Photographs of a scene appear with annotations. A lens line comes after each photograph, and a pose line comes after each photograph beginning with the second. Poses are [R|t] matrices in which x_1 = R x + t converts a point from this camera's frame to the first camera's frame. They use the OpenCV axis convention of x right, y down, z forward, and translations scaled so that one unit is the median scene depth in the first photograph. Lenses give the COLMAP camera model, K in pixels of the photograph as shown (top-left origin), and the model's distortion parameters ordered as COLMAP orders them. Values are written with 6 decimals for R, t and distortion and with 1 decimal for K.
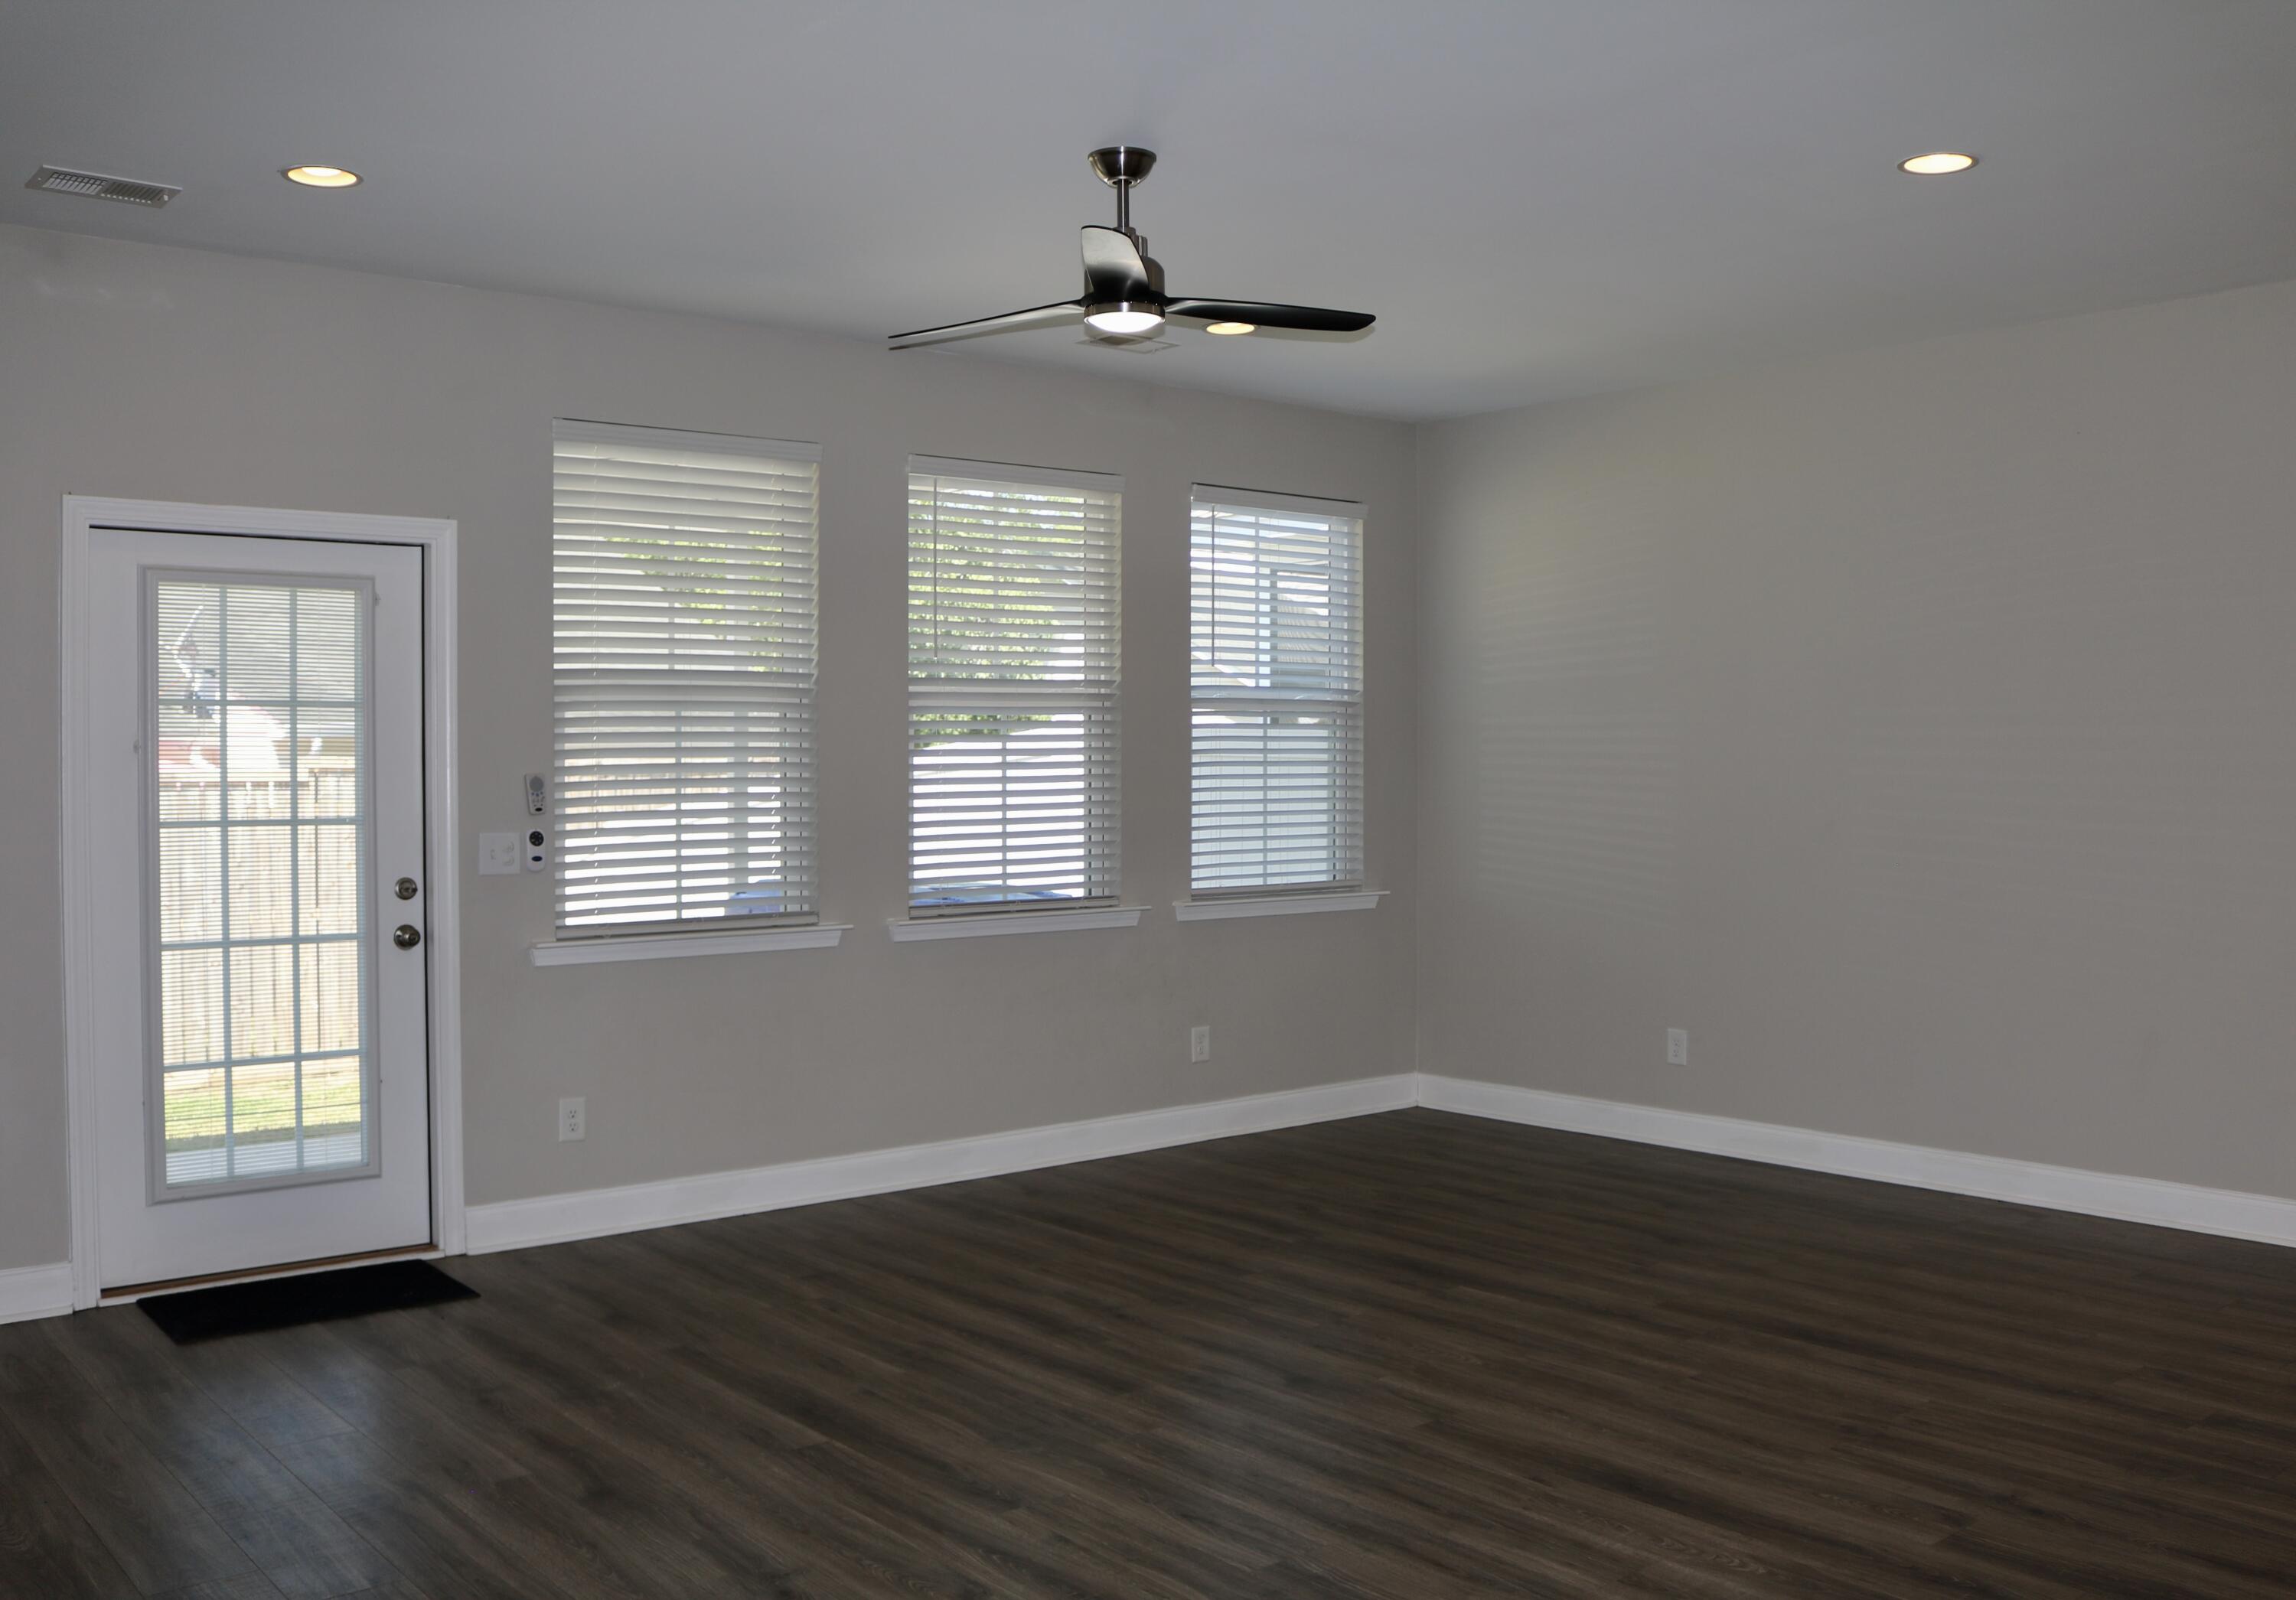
lens RADIAL K [[2080.0, 0, 1148.0], [0, 2080.0, 800.0], [0, 0, 1]] dist [-0.002434, -0.001681]
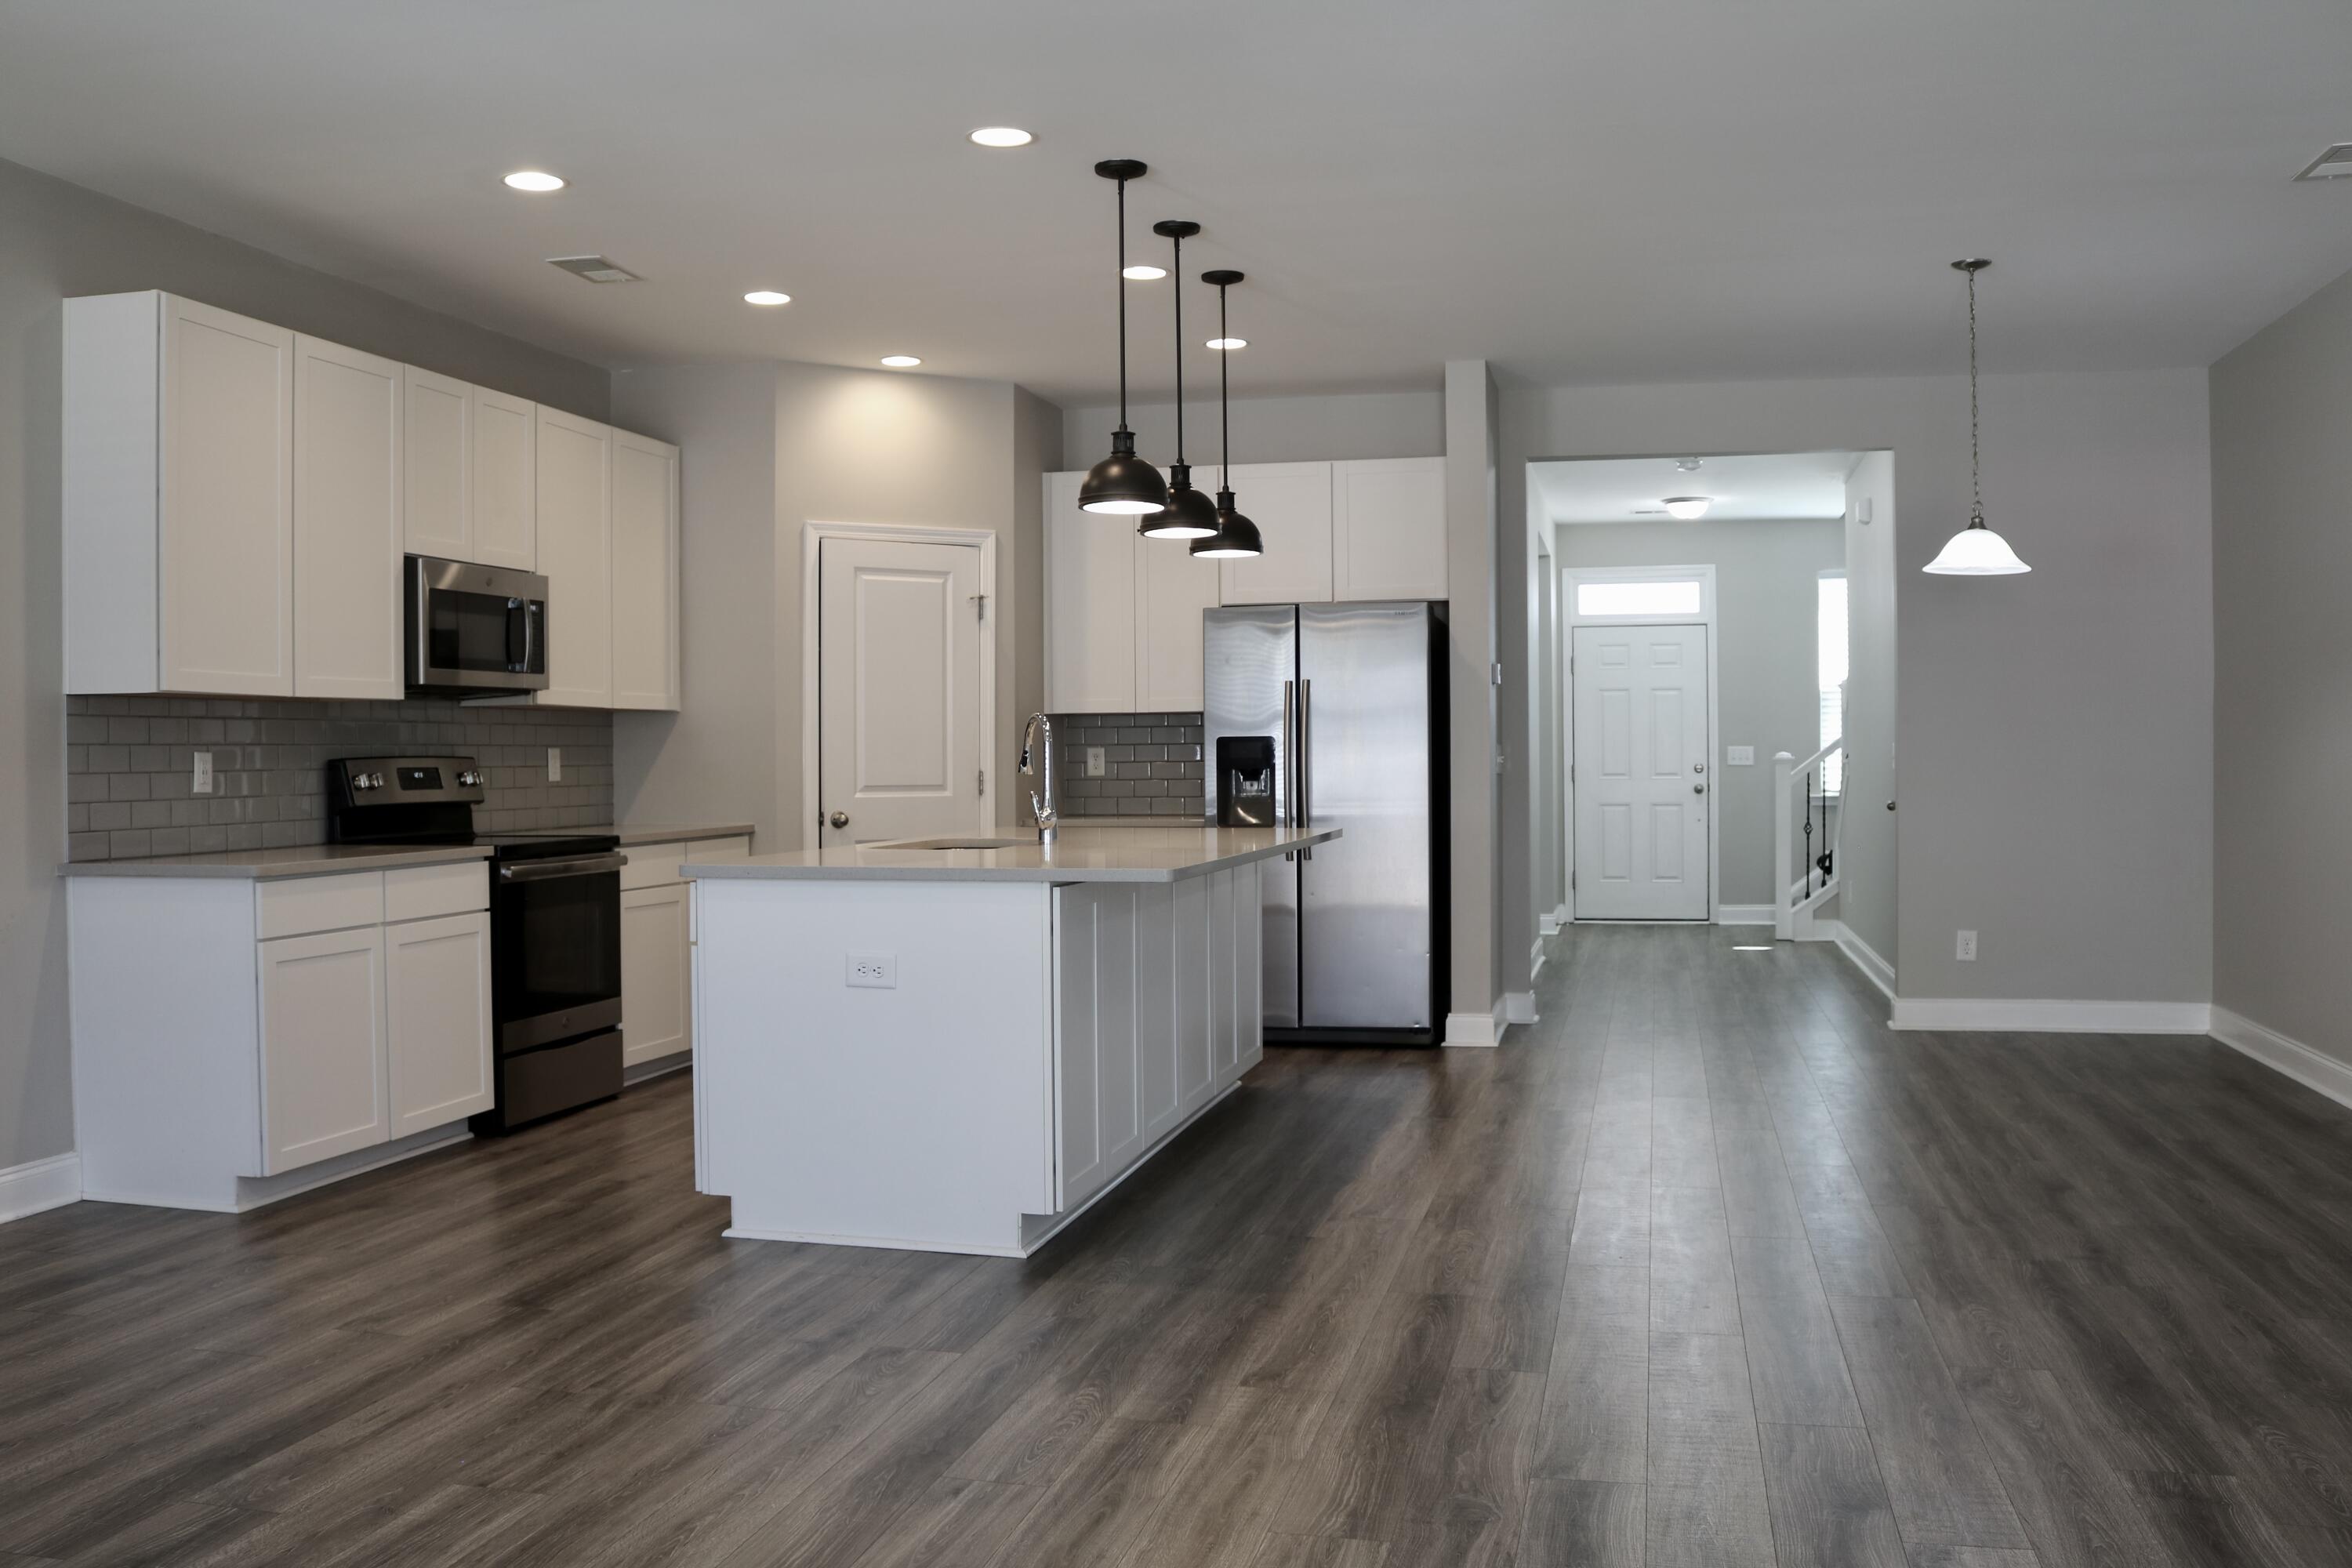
lens RADIAL K [[2004.5, 0, 1176.0], [0, 2004.5, 784.0], [0, 0, 1]] dist [-0.148794, 0.130211]
pose [[-0.607264, 0.002143, 0.794497, -0.502405], [0.024732, 0.999563, 0.016208, 0.029524], [-0.794115, 0.029492, -0.607051, 1.407947]]
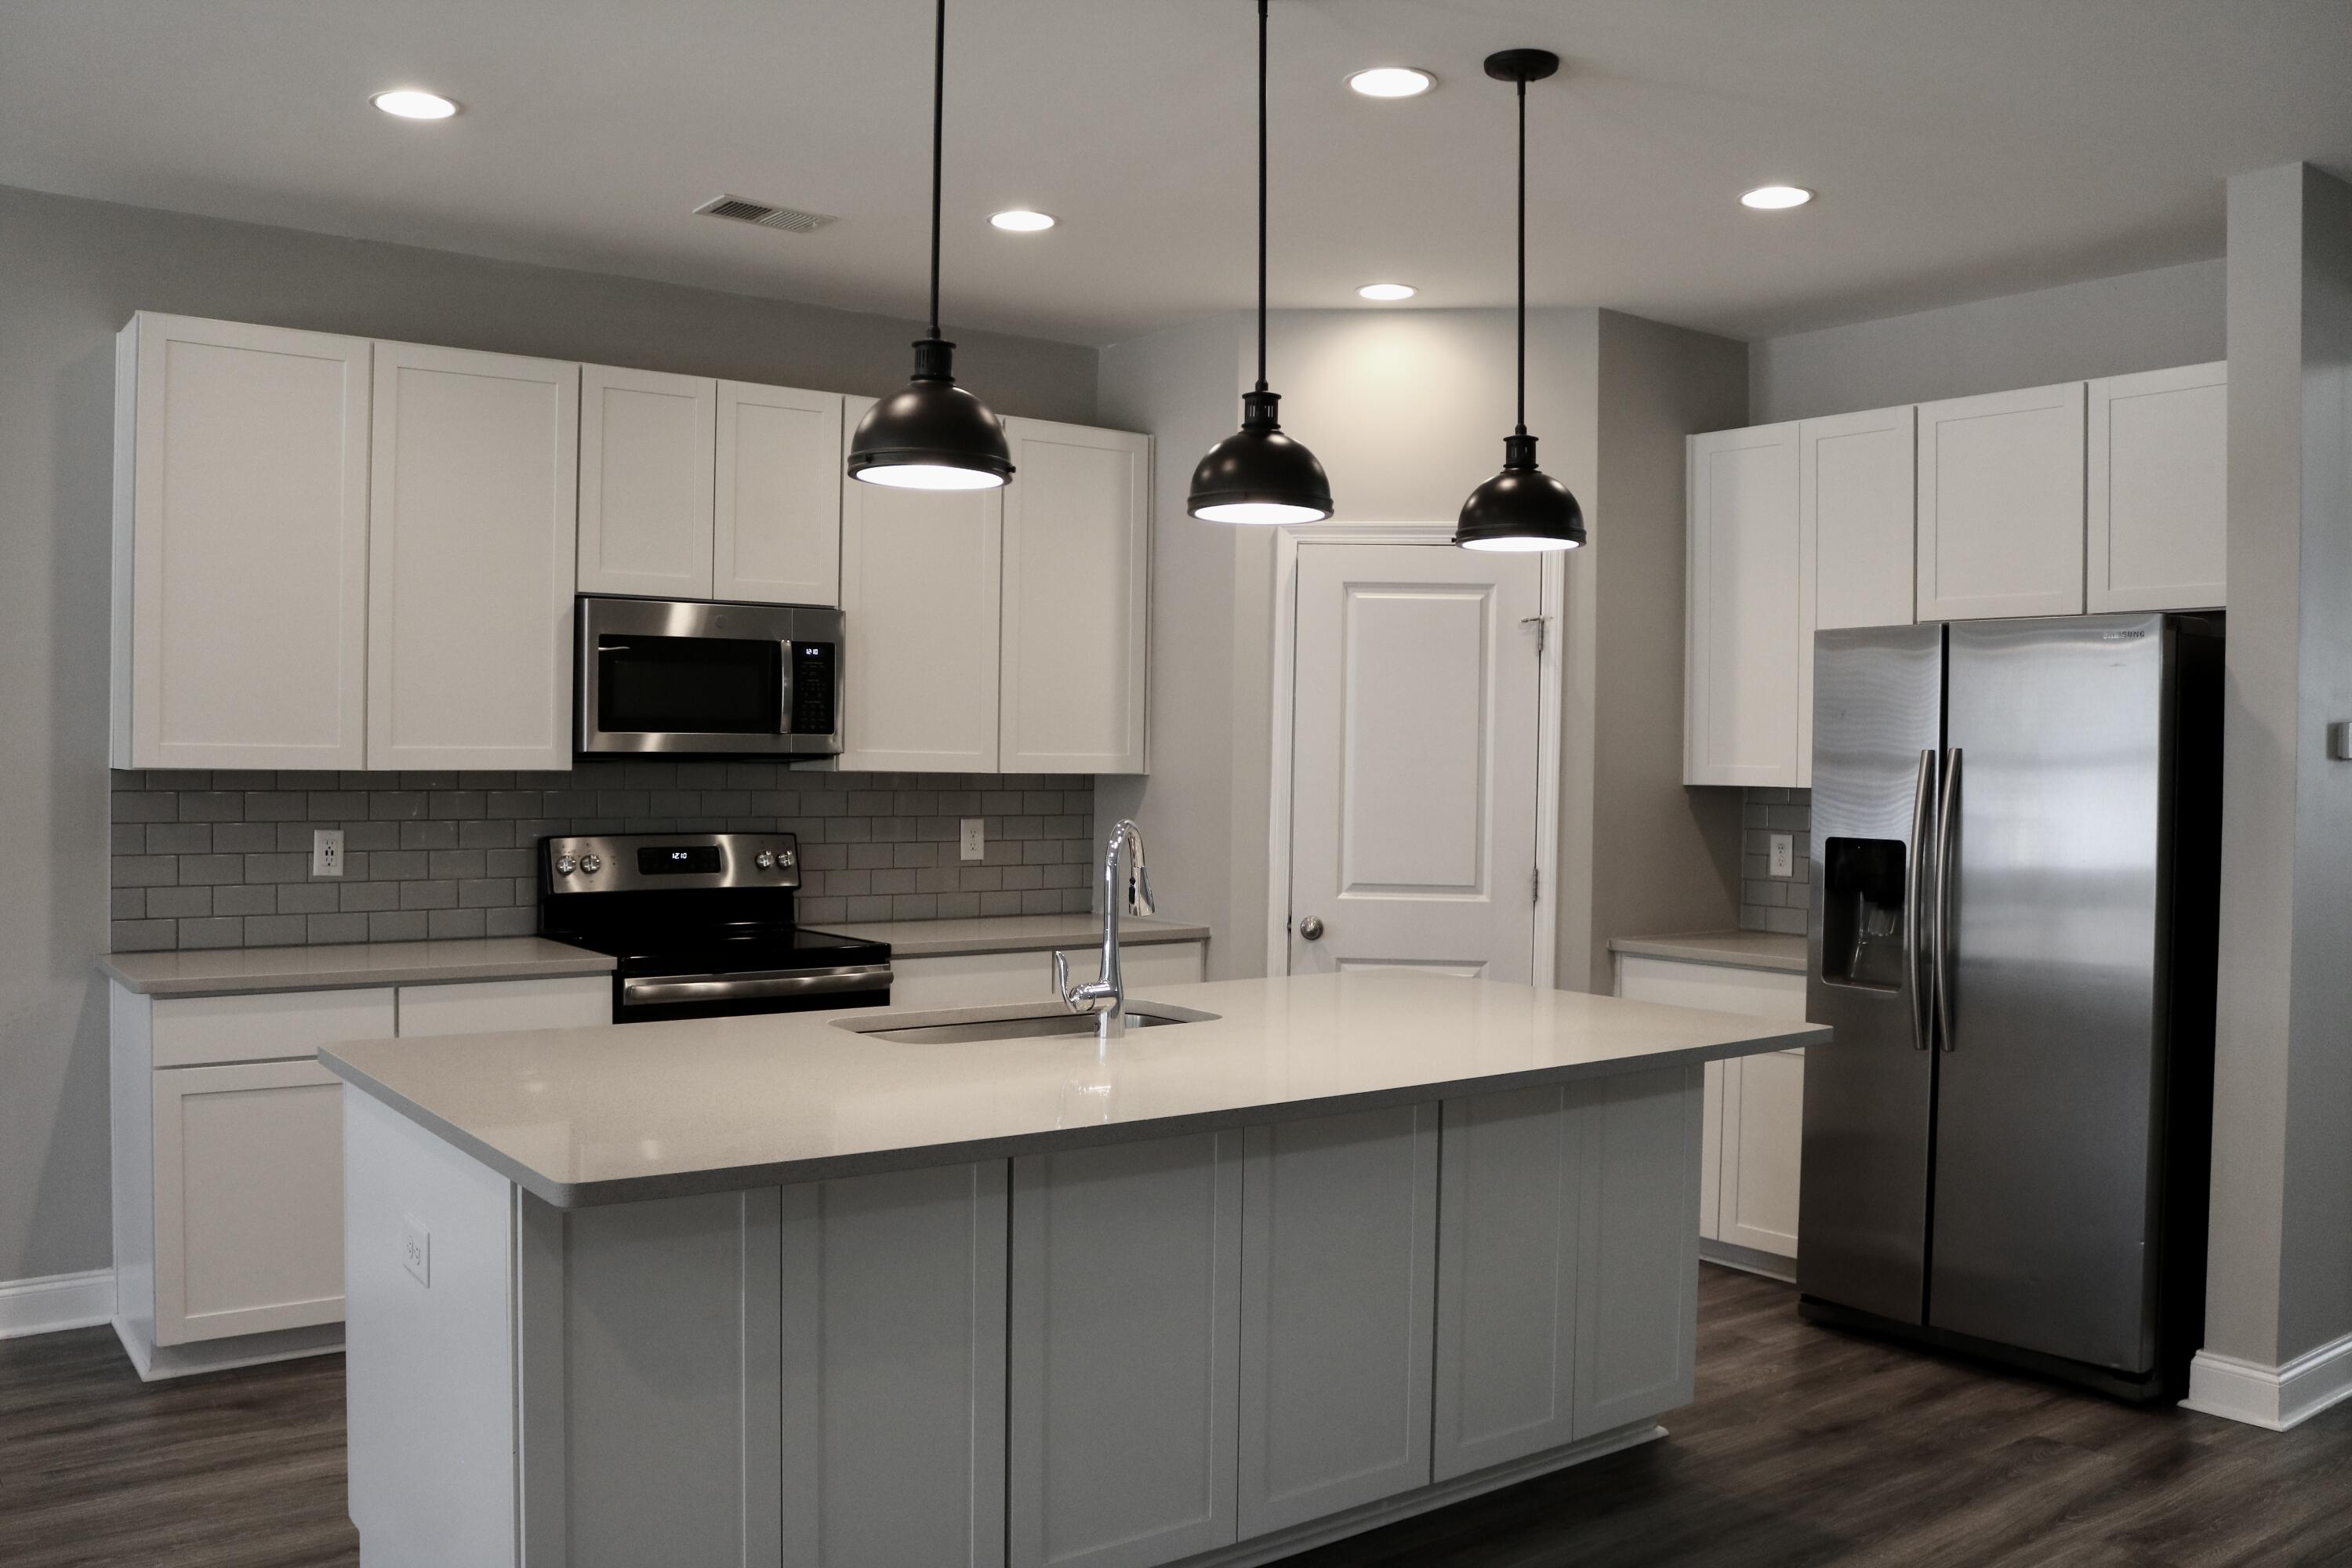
lens RADIAL K [[1949.8, 0, 1176.0], [0, 1949.8, 784.0], [0, 0, 1]] dist [-0.151198, 0.118920]
pose [[0.035589, -0.004758, 0.999355, -0.146834], [0.001122, 0.999988, 0.004721, -0.022519], [-0.999366, 0.000953, 0.035594, 0.529290]]
